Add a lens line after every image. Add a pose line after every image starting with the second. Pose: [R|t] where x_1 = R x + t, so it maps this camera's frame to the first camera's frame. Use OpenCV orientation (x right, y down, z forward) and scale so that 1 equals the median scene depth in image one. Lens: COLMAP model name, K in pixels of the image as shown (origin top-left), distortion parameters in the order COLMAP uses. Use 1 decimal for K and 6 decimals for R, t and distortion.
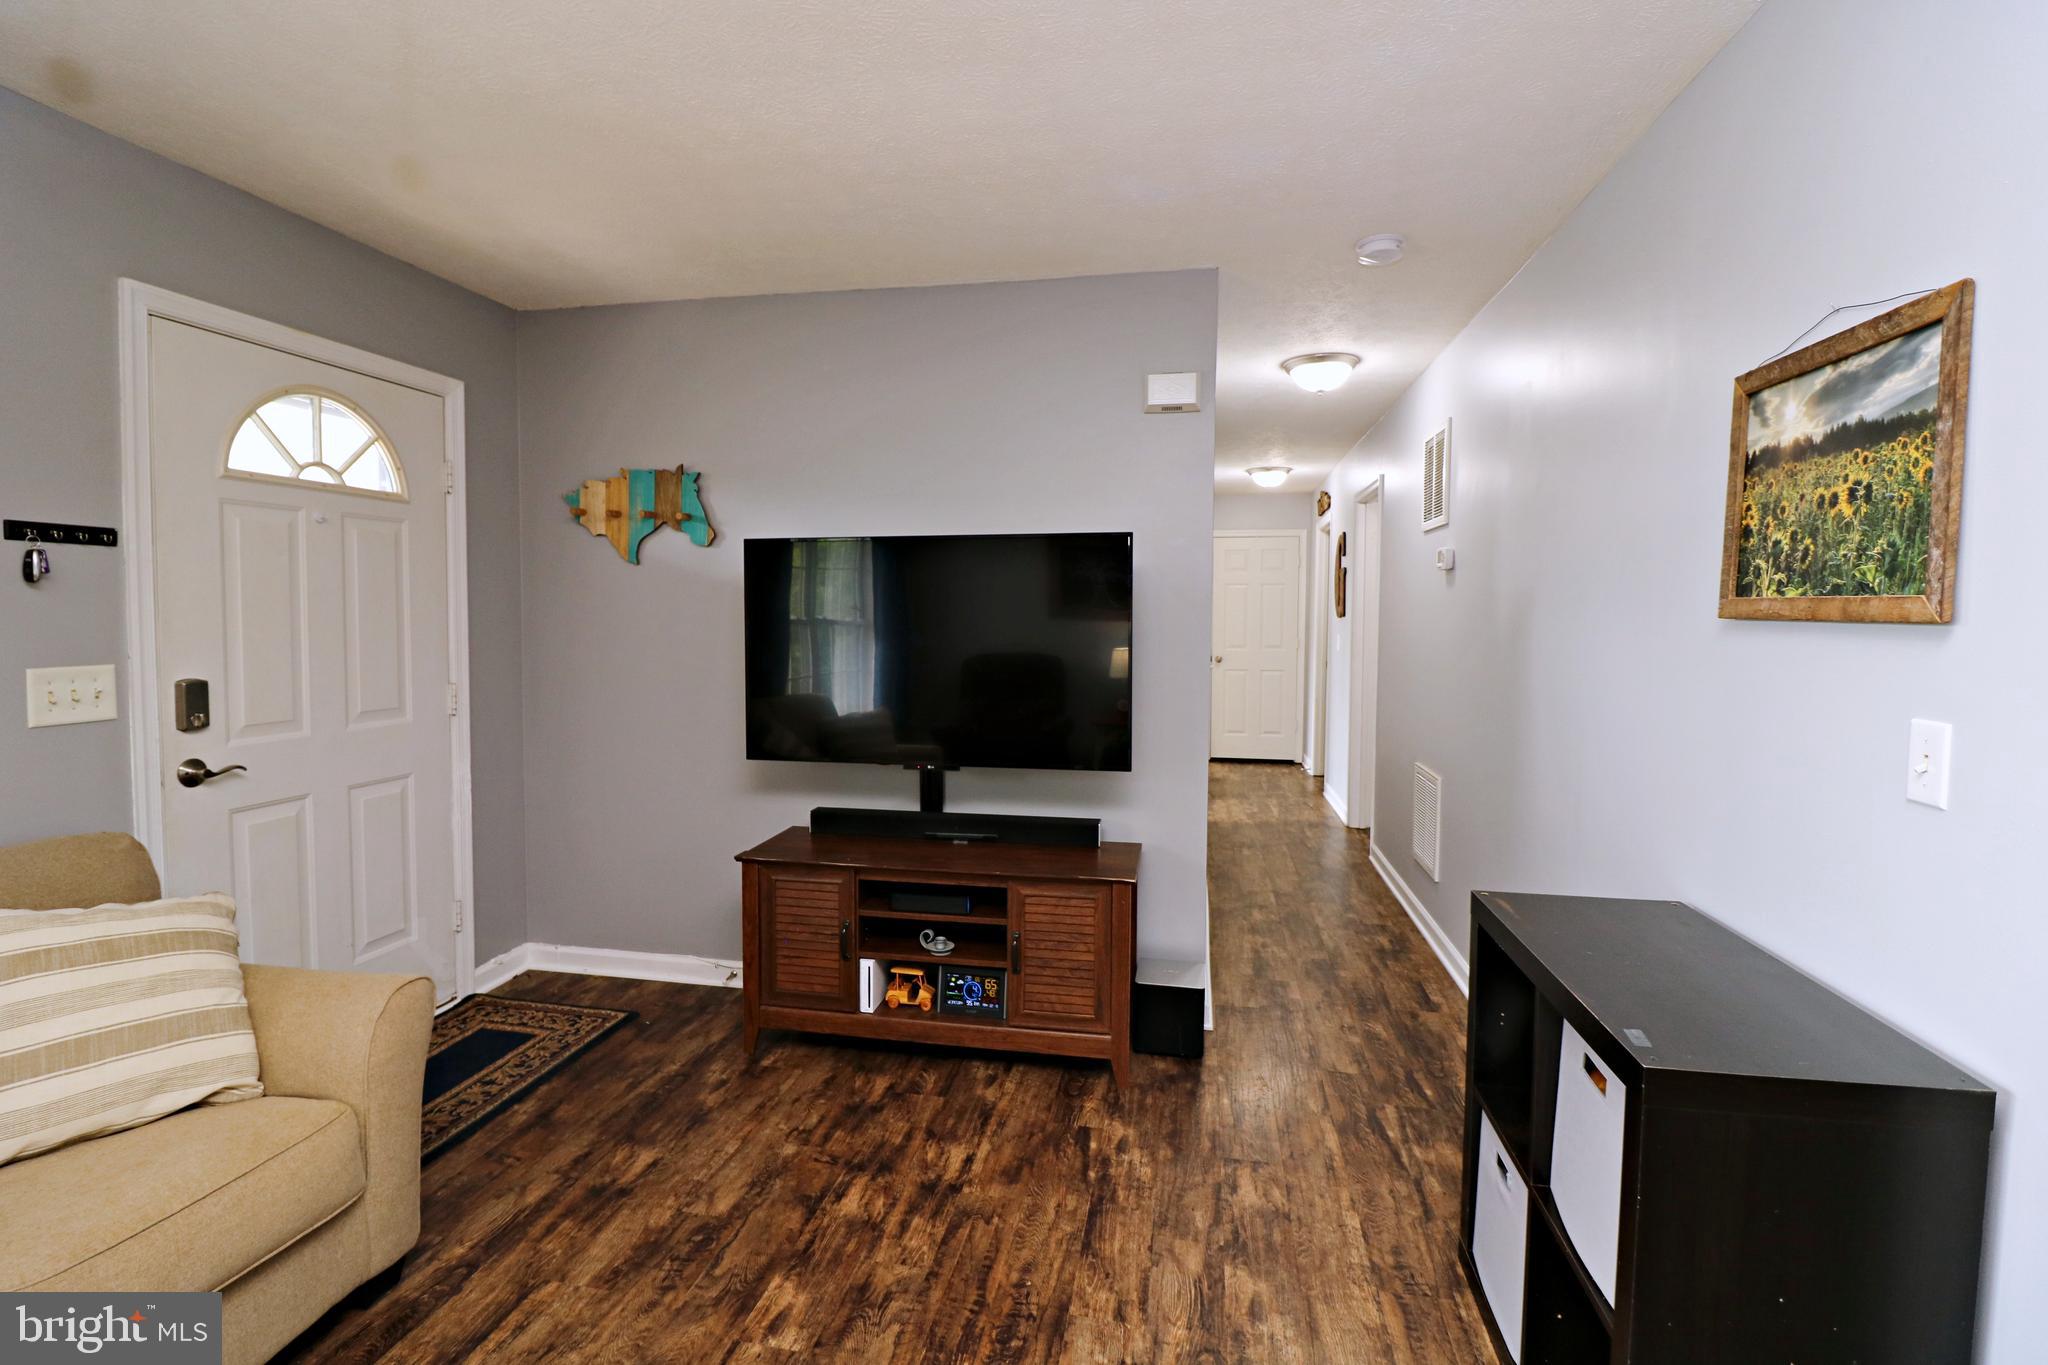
lens RADIAL K [[945.0, 0, 1027.3], [0, 945.0, 665.5], [0, 0, 1]] dist [-0.010161, -0.006762]
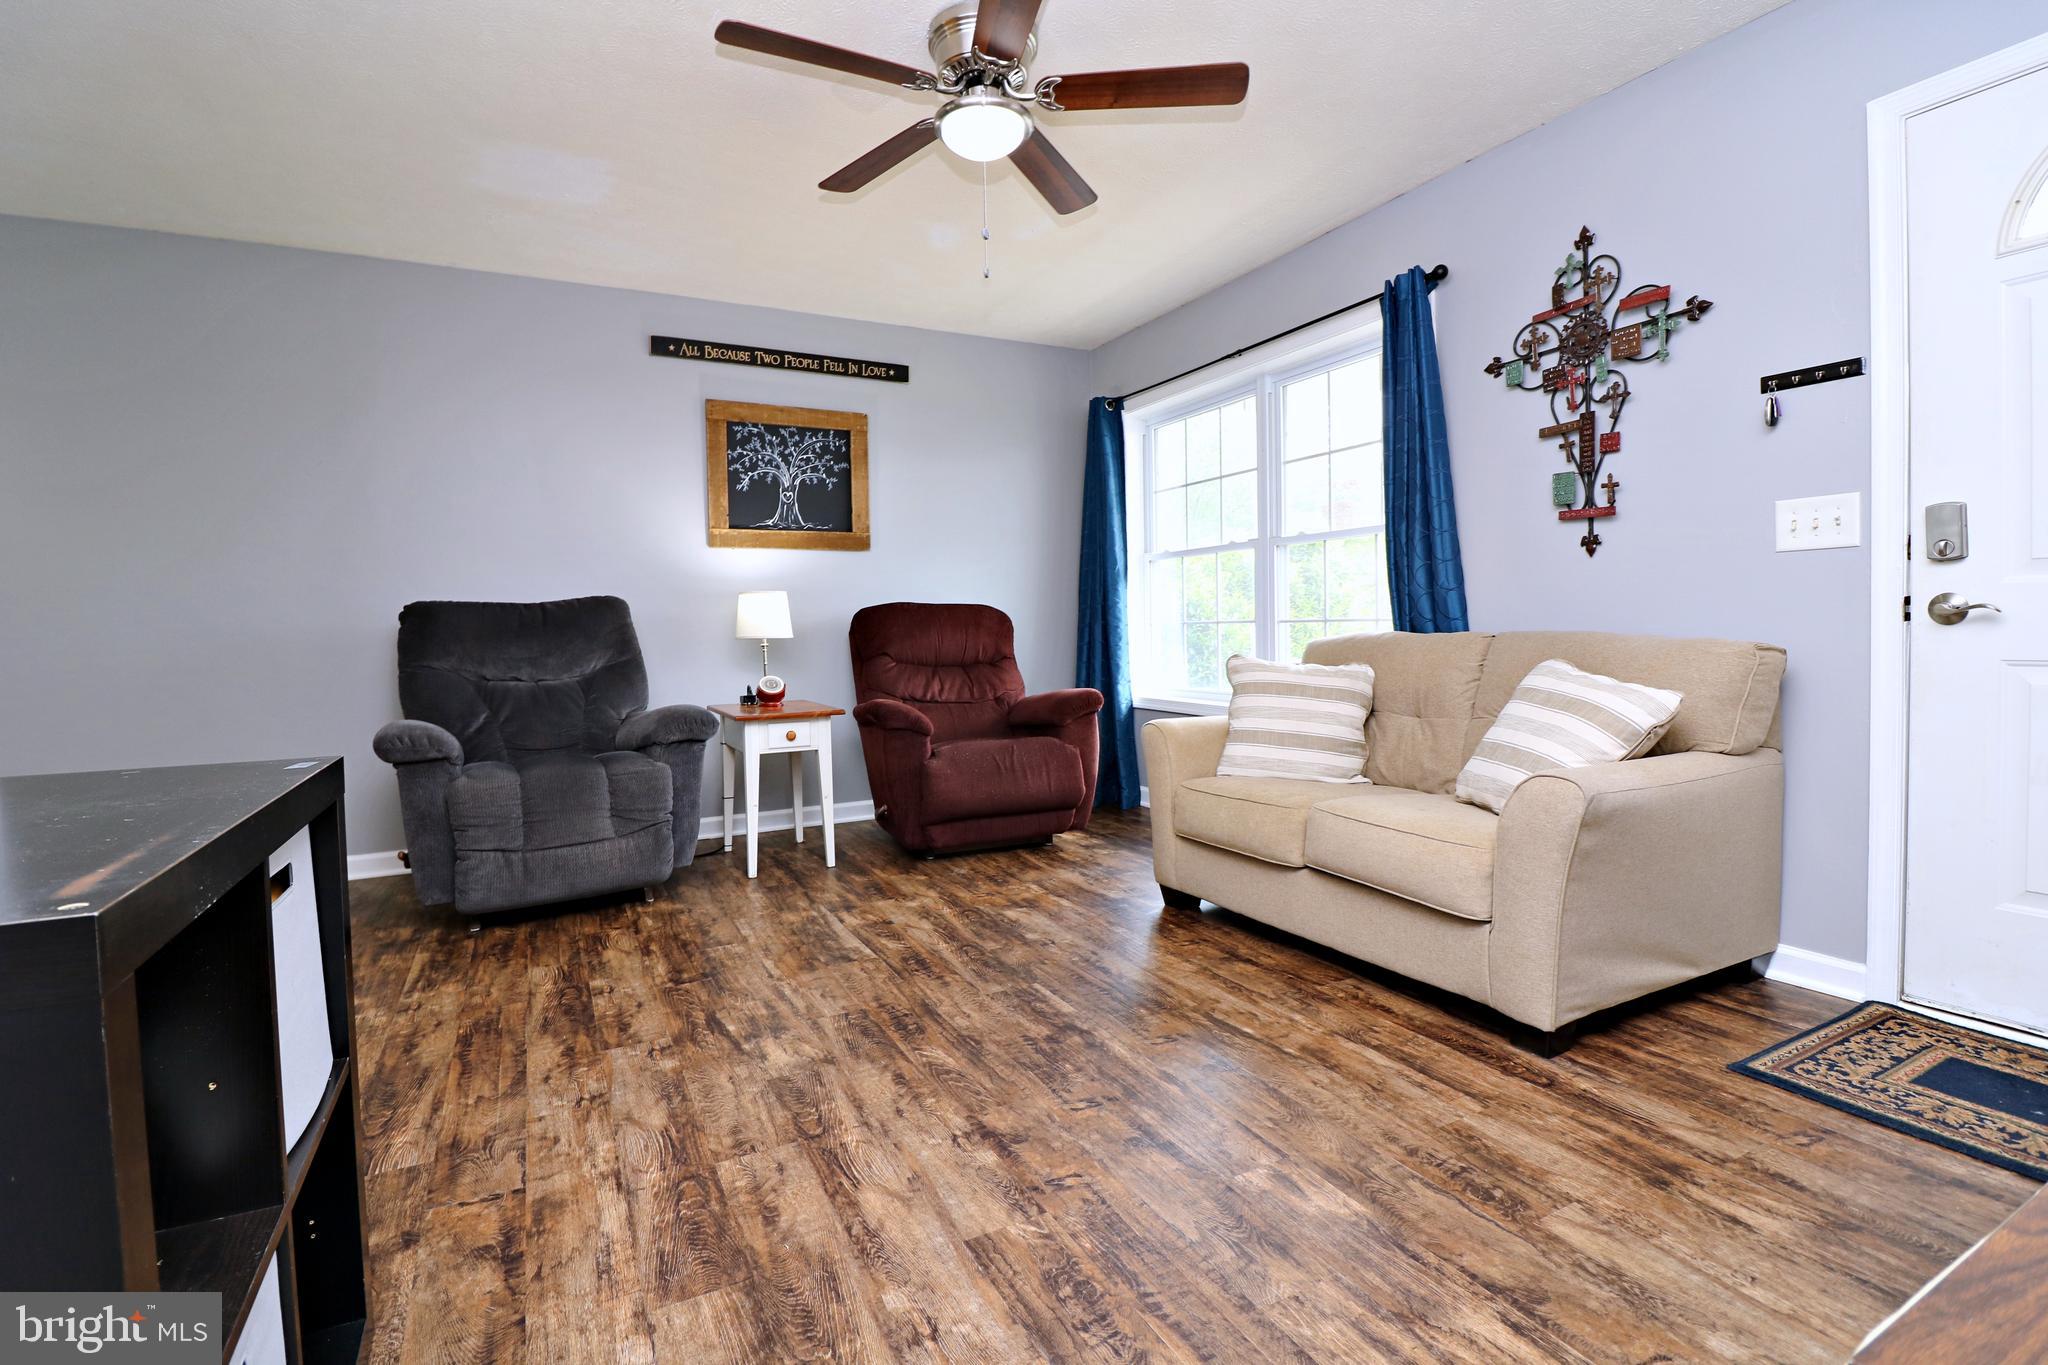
lens RADIAL K [[945.0, 0, 1023.0], [0, 945.0, 675.6], [0, 0, 1]] dist [-0.010161, -0.006762]
pose [[-0.787788, 0.040599, -0.614607, 0.383525], [-0.018412, 0.995827, 0.089382, 0.125556], [0.615671, 0.081730, -0.783753, 1.263307]]
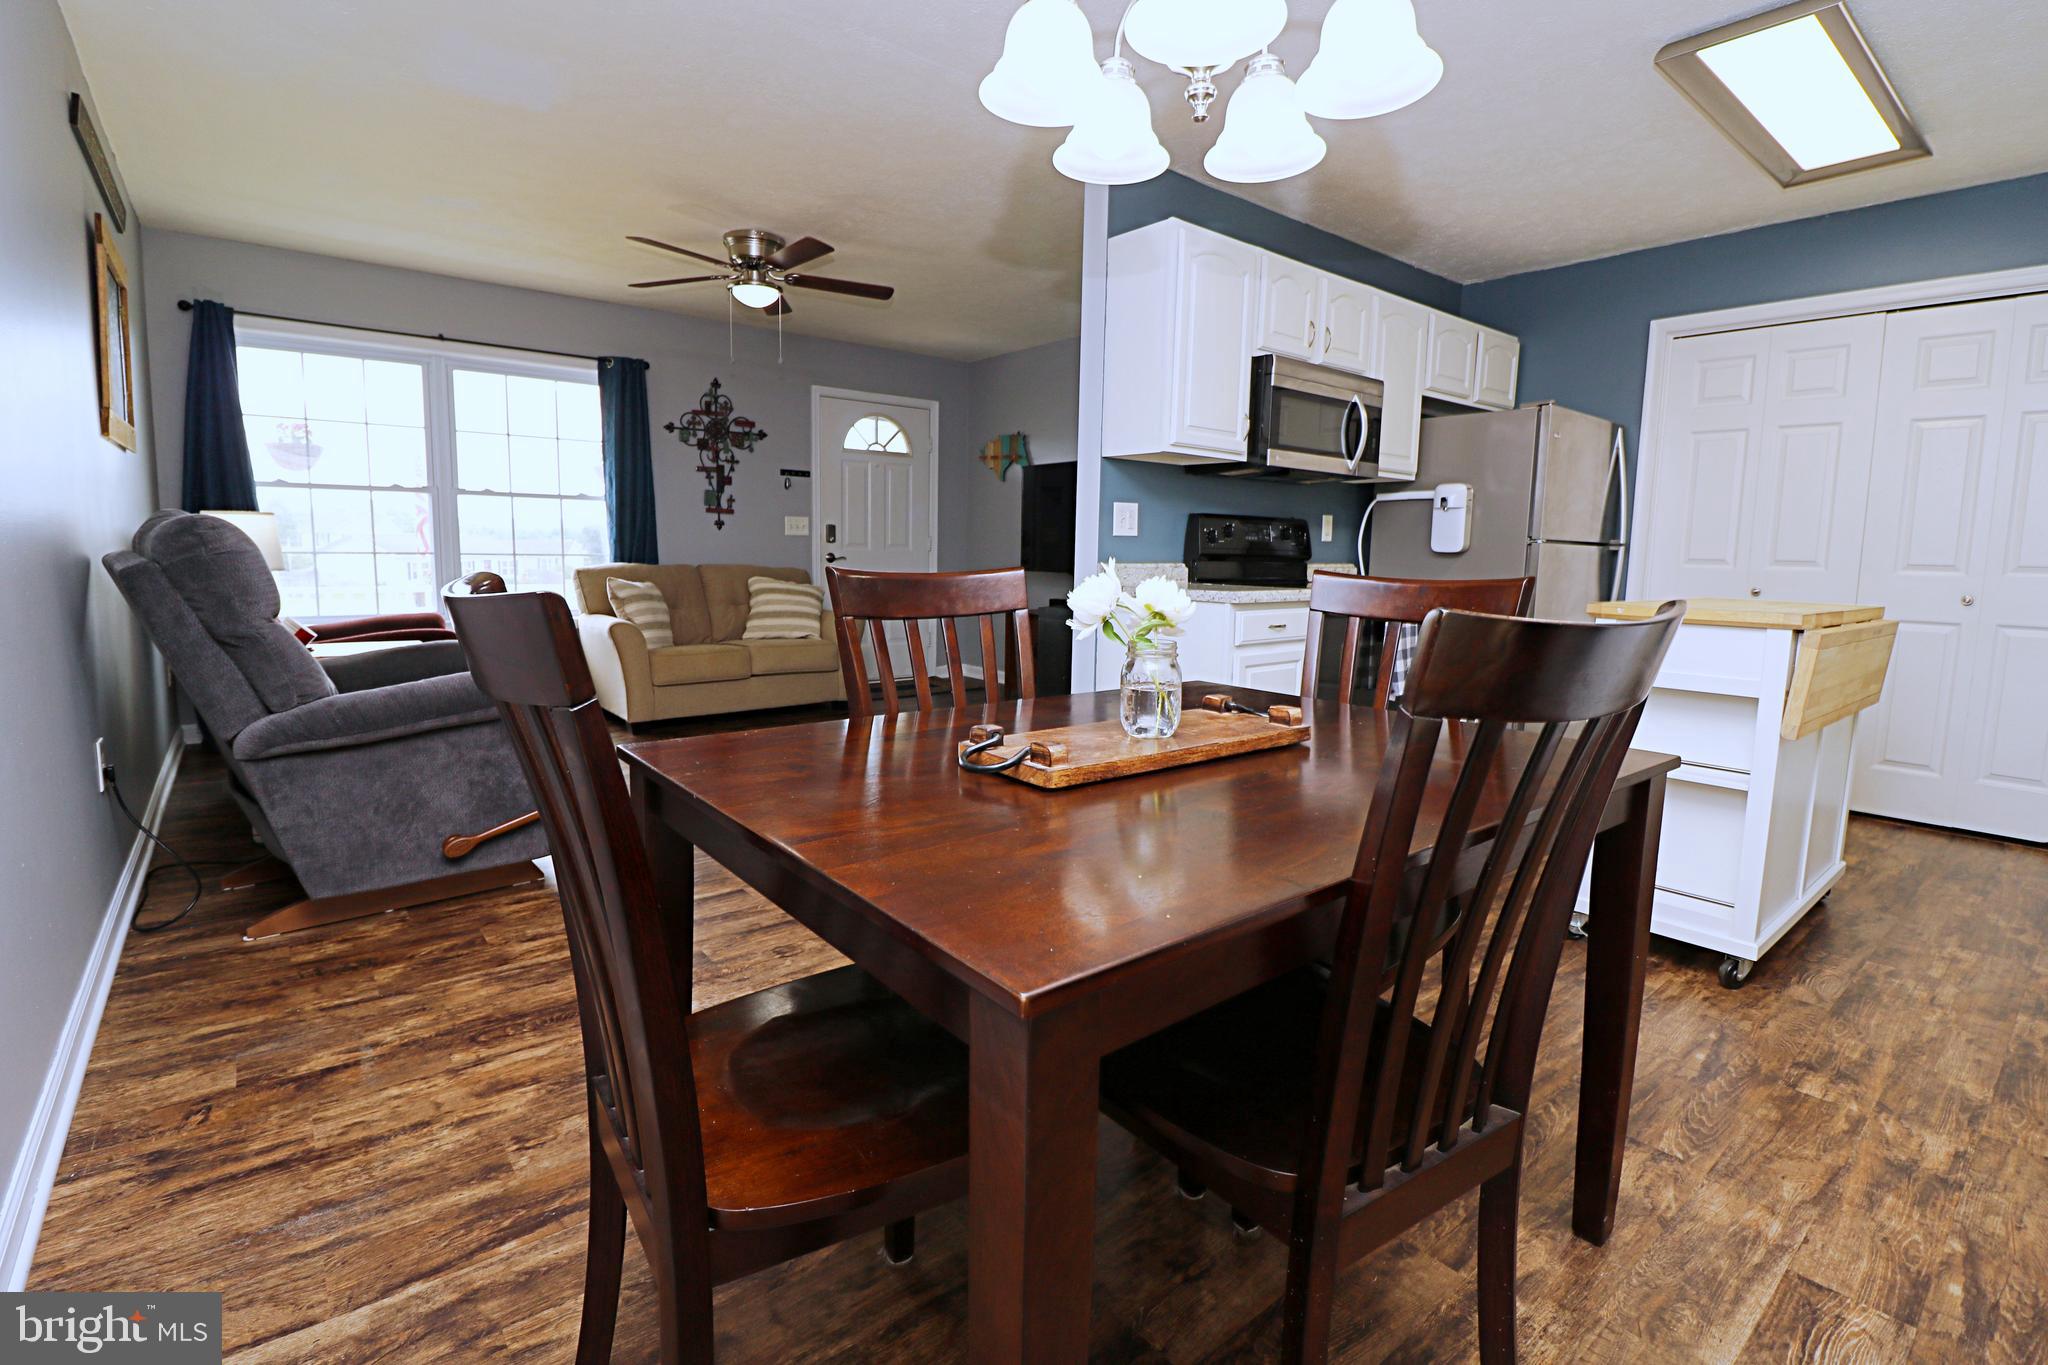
lens RADIAL K [[945.0, 0, 1021.7], [0, 945.0, 665.2], [0, 0, 1]] dist [-0.010161, -0.006762]
pose [[0.766759, 0.086000, -0.636148, 1.528700], [-0.046538, 0.995825, 0.078532, 0.204985], [0.640245, -0.030610, 0.767560, -0.915366]]
